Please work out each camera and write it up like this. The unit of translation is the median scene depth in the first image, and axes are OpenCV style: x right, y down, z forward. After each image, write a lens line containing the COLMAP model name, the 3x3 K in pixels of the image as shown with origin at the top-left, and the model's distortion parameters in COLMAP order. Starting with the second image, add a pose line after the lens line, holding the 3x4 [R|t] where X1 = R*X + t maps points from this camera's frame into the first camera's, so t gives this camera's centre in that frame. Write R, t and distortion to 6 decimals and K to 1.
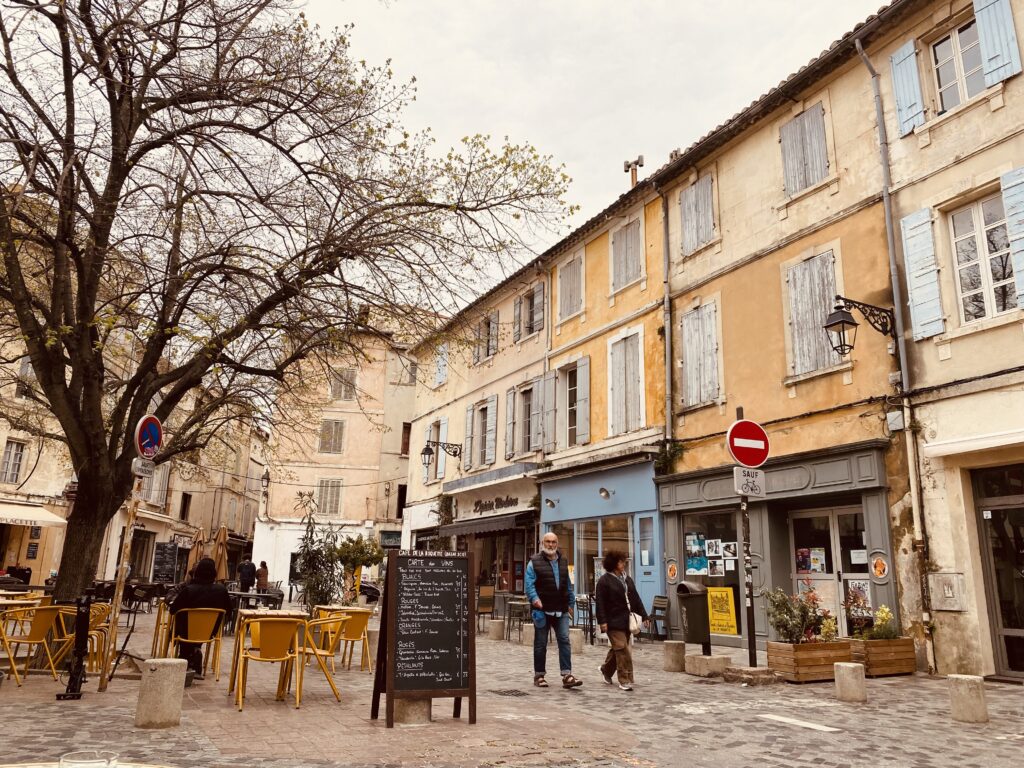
lens RADIAL K [[777.6, 0, 513.3], [0, 777.6, 380.7], [0, 0, 1]] dist [-0.000894, -0.002024]
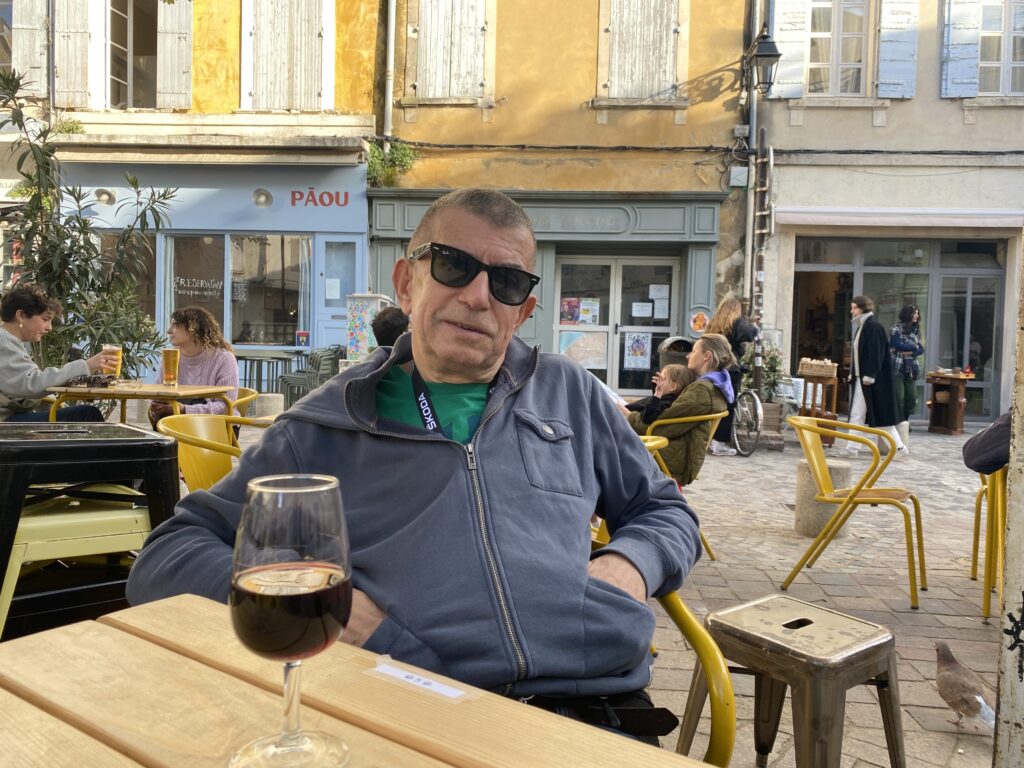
lens RADIAL K [[777.6, 0, 511.9], [0, 777.6, 385.7], [0, 0, 1]] dist [-0.000894, -0.002024]
pose [[0.530995, -0.050083, 0.845894, -0.436073], [-0.231166, 0.951827, 0.201465, 0.149797], [-0.815234, -0.302519, 0.493837, 0.589310]]
